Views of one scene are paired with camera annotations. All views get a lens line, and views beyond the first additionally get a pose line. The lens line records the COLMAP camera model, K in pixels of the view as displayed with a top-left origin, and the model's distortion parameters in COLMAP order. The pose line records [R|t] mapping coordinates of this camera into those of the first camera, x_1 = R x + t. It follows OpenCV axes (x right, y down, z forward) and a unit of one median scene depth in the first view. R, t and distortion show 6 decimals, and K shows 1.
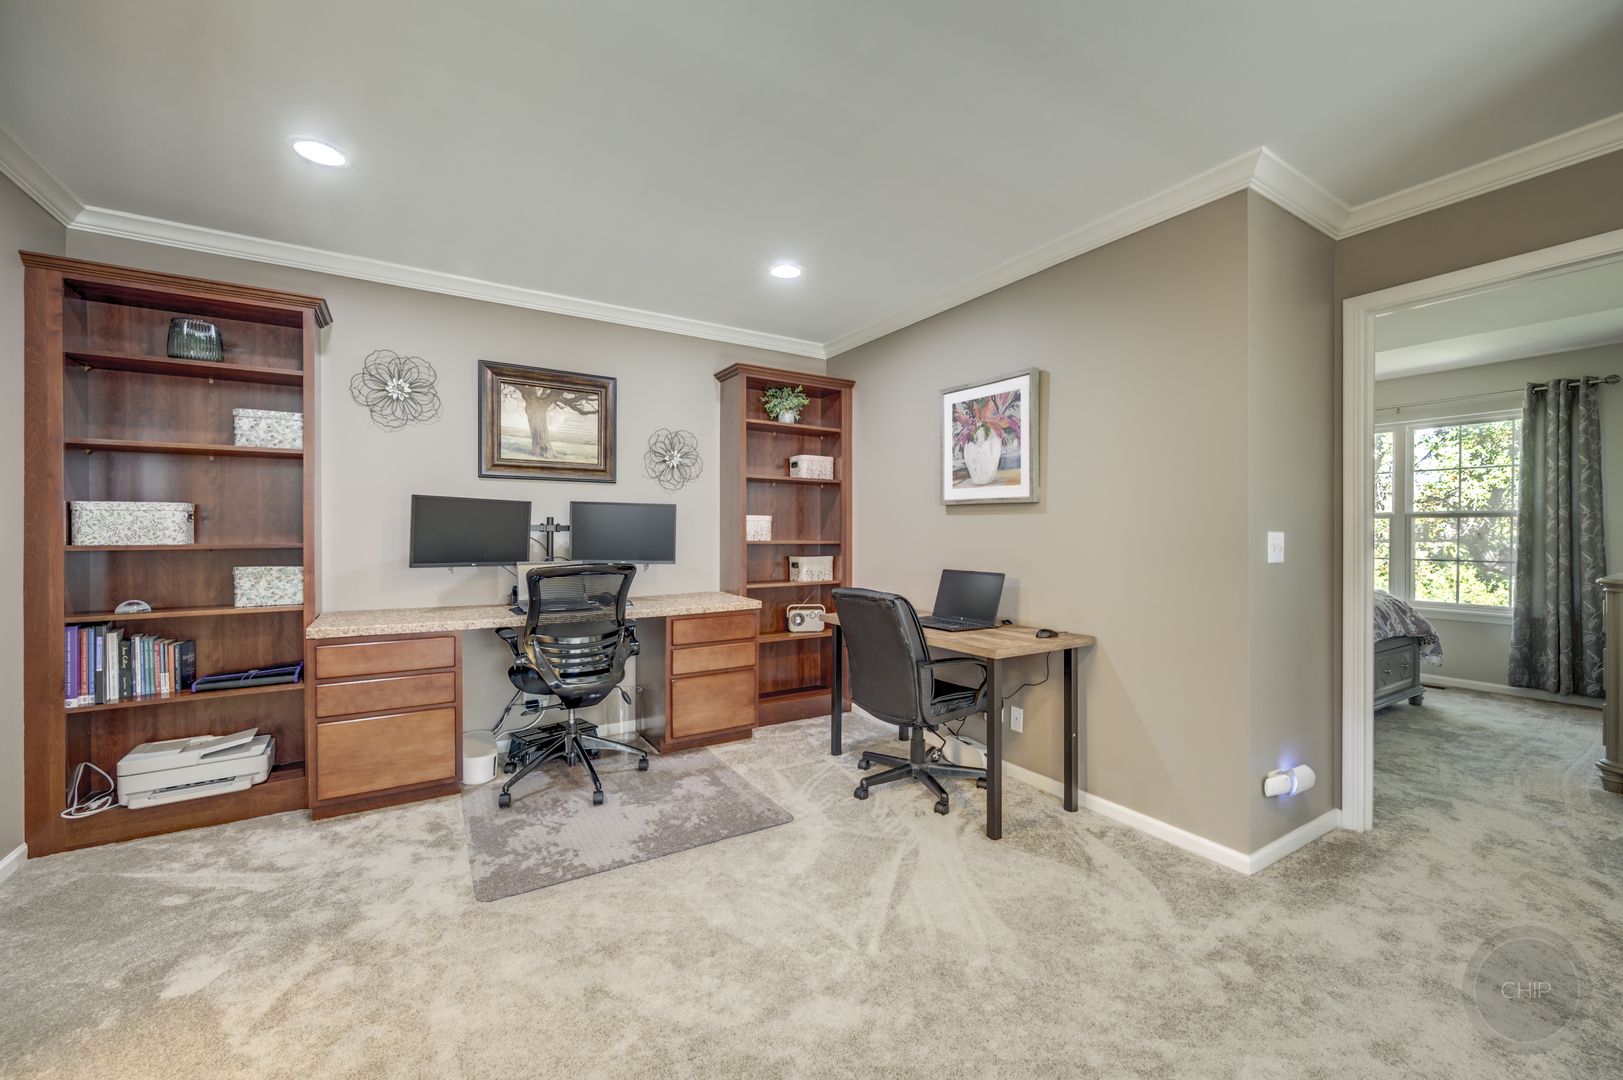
lens RADIAL K [[649.9, 0, 814.0], [0, 649.9, 533.8], [0, 0, 1]] dist [0.002776, -0.000613]
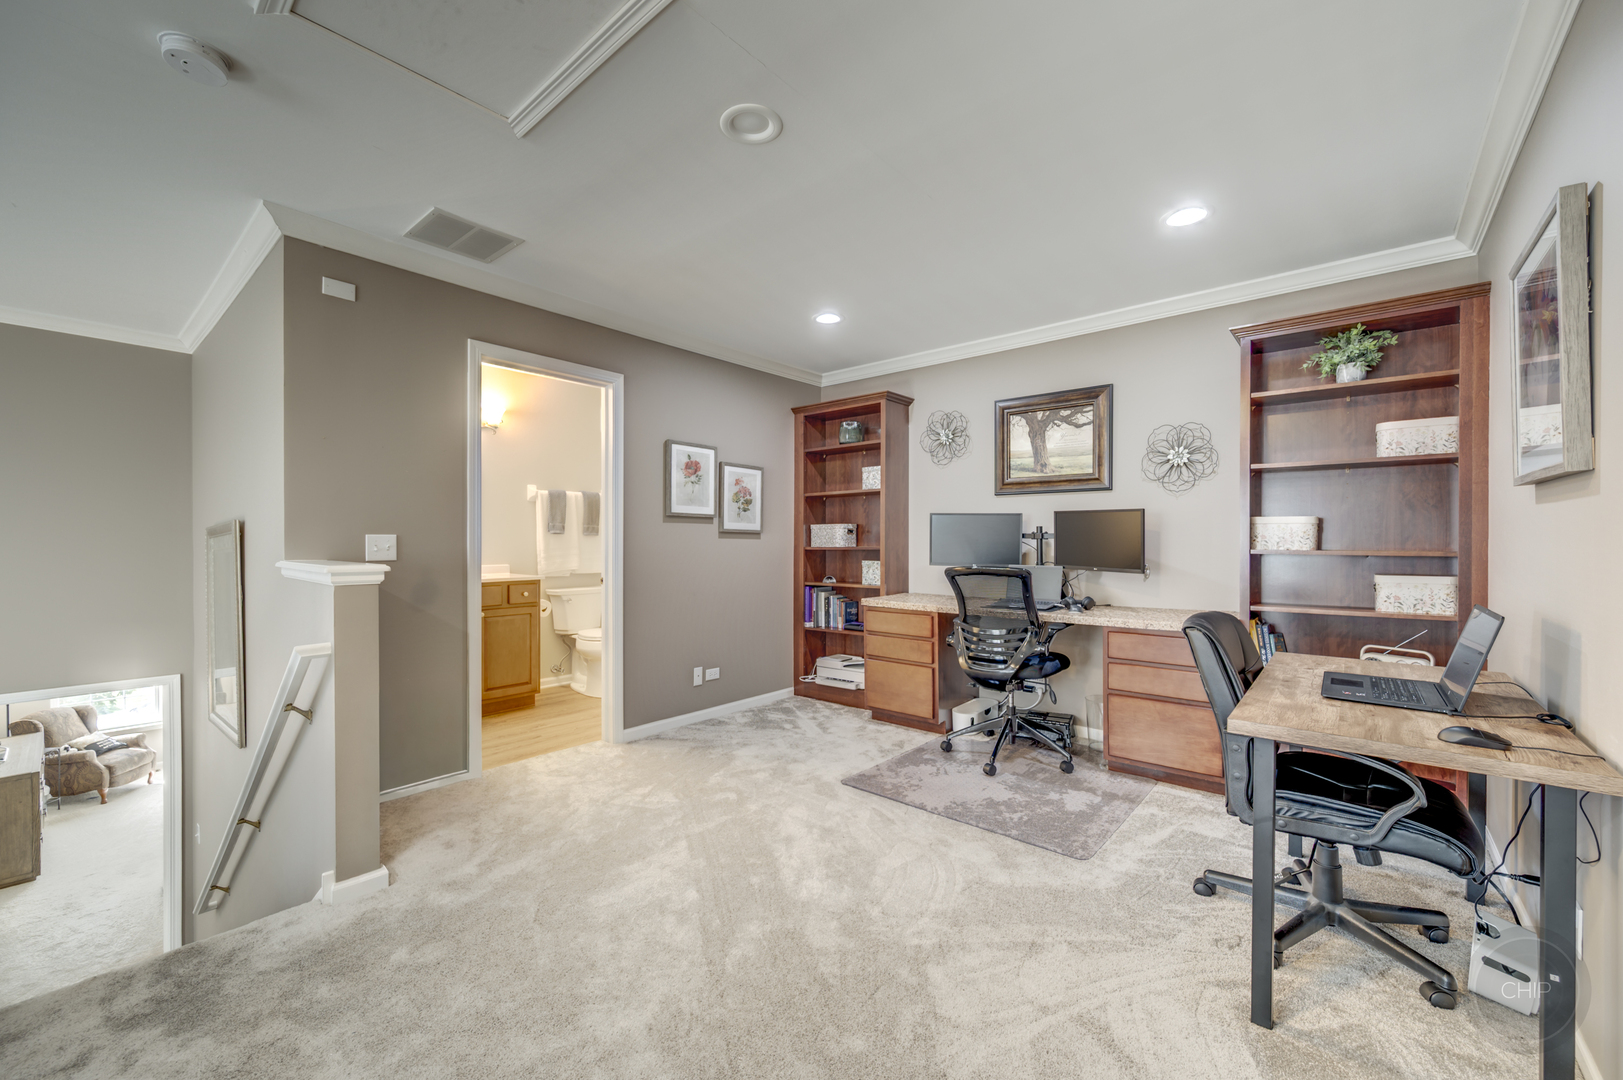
lens RADIAL K [[649.9, 0, 809.1], [0, 649.9, 543.2], [0, 0, 1]] dist [0.002776, -0.000613]
pose [[0.287275, 0.001091, -0.957847, 0.690480], [0.000227, 0.999999, 0.001207, 0.002830], [0.957848, -0.000565, 0.287275, 0.367222]]
